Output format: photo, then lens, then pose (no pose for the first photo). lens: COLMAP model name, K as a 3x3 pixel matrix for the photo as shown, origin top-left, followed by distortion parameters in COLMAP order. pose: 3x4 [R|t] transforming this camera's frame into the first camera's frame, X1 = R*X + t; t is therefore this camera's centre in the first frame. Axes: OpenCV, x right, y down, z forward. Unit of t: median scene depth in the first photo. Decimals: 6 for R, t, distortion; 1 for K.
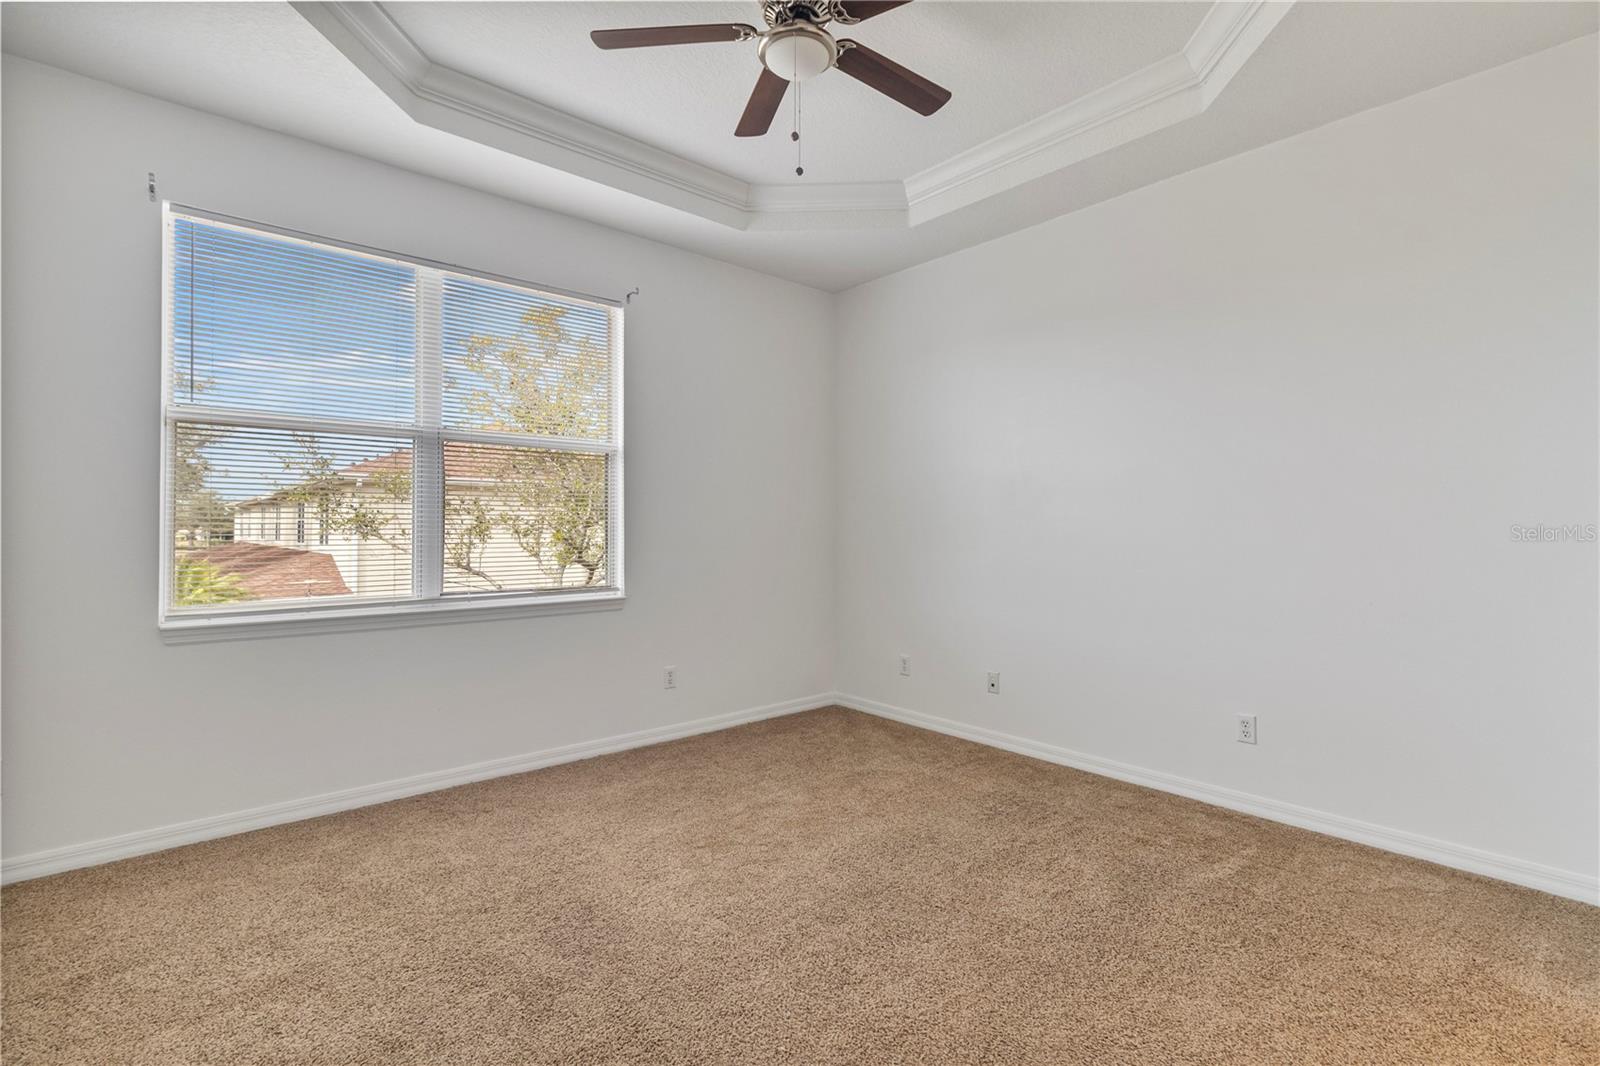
lens RADIAL K [[738.5, 0, 799.6], [0, 738.5, 518.4], [0, 0, 1]] dist [-0.000123, 0.000177]
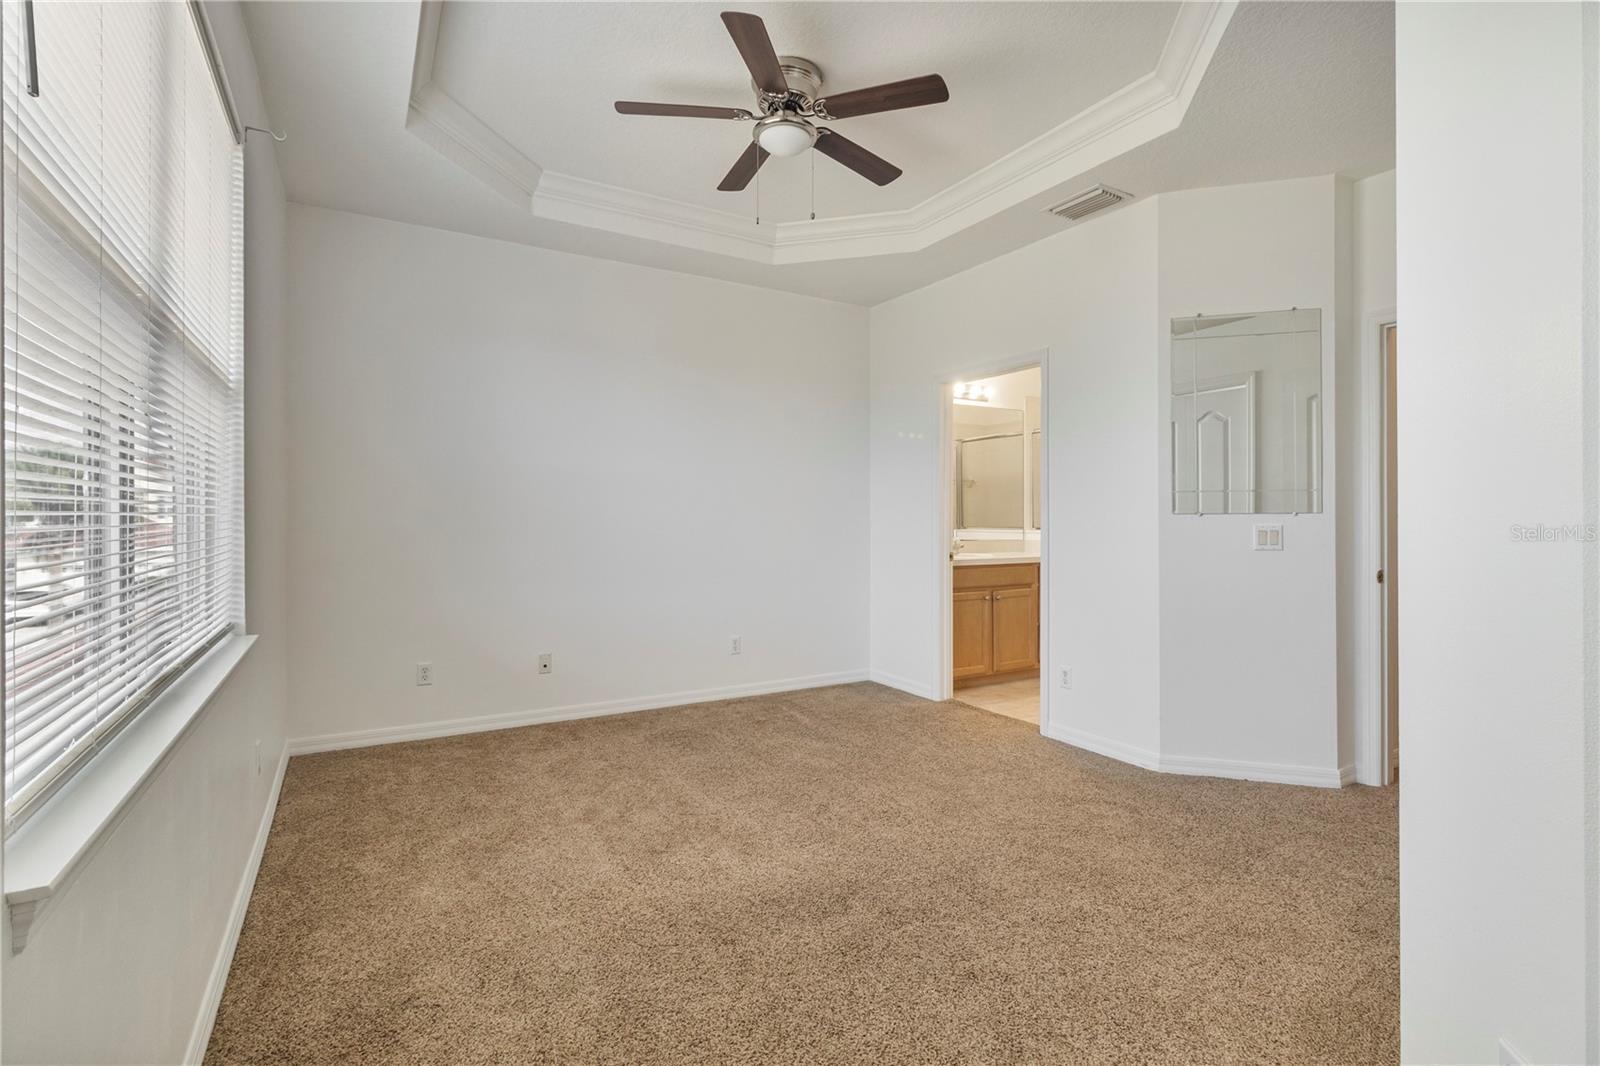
lens RADIAL K [[738.5, 0, 799.6], [0, 738.5, 518.4], [0, 0, 1]] dist [-0.000123, 0.000177]
pose [[0.167135, 0.003848, 0.985927, -0.797407], [-0.017046, 0.999854, -0.001012, 0.008360], [-0.985787, -0.016637, 0.167176, 0.507952]]
